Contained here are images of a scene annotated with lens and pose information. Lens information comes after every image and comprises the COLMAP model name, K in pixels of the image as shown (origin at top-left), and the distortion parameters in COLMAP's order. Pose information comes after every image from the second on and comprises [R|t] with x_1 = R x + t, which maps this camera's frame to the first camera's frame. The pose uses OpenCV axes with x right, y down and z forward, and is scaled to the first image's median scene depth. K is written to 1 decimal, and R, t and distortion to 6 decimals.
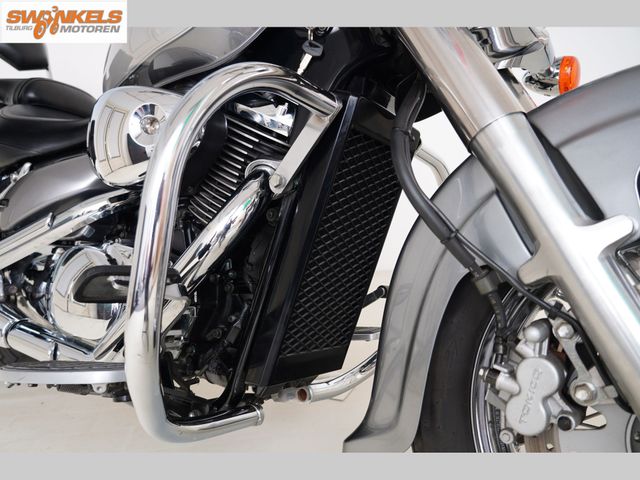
lens RADIAL K [[504.2, 0, 320.0], [0, 504.2, 240.0], [0, 0, 1]] dist [-0.009789, -0.003878]
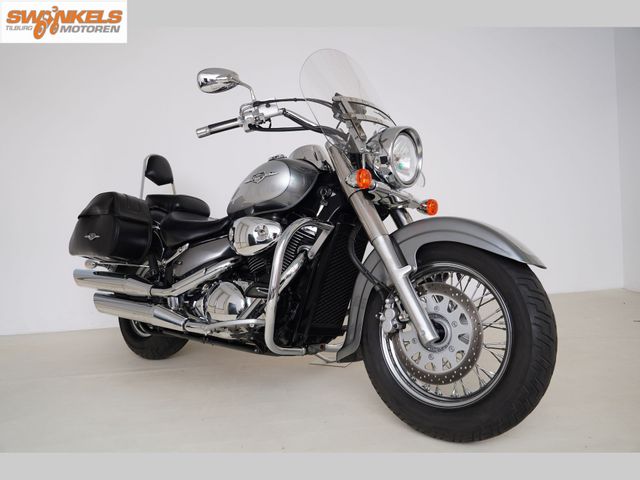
lens RADIAL K [[504.2, 0, 320.0], [0, 504.2, 240.0], [0, 0, 1]] dist [-0.009789, -0.003878]
pose [[0.998317, -0.011576, -0.056829, 0.107337], [0.004895, 0.993199, -0.116325, 0.109971], [0.057789, 0.115851, 0.991584, -1.525000]]
